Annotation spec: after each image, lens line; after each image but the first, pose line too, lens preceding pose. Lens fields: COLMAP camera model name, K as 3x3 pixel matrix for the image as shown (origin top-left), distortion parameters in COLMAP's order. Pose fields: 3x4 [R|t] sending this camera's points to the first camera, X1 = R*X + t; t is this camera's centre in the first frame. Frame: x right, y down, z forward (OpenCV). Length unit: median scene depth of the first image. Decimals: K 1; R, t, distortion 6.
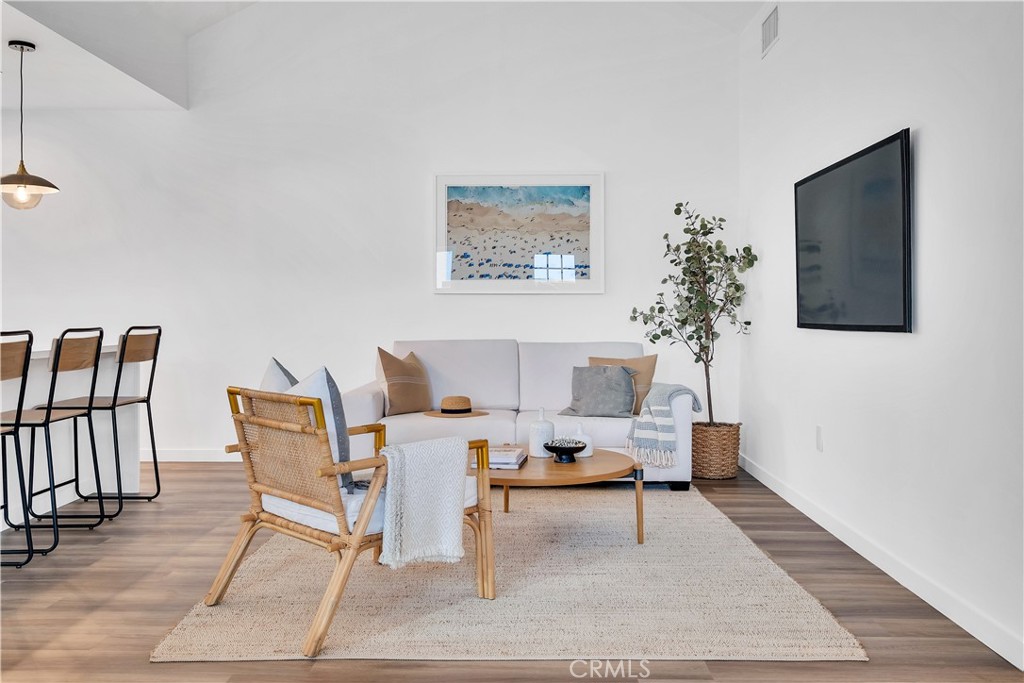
lens RADIAL K [[875.5, 0, 519.9], [0, 875.5, 316.8], [0, 0, 1]] dist [-0.015872, 0.011767]
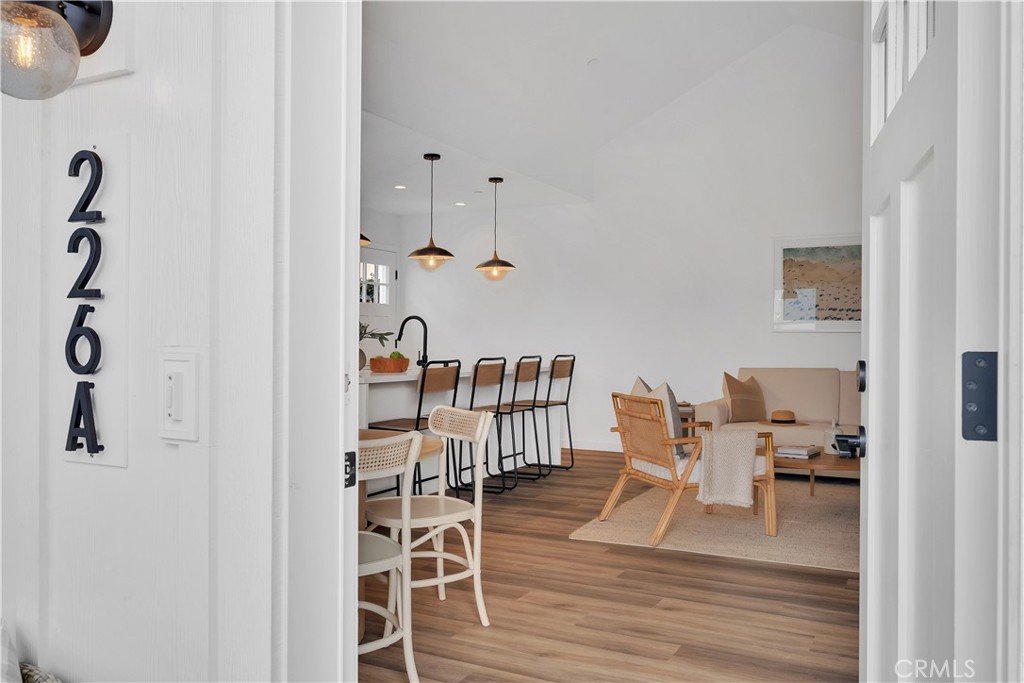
lens RADIAL K [[846.9, 0, 504.6], [0, 846.9, 339.1], [0, 0, 1]] dist [0.008349, 0.019569]
pose [[0.890002, 0.003287, -0.455944, 0.158956], [-0.006313, 0.999967, -0.005115, -0.008988], [0.455913, 0.007431, 0.889994, -0.385130]]
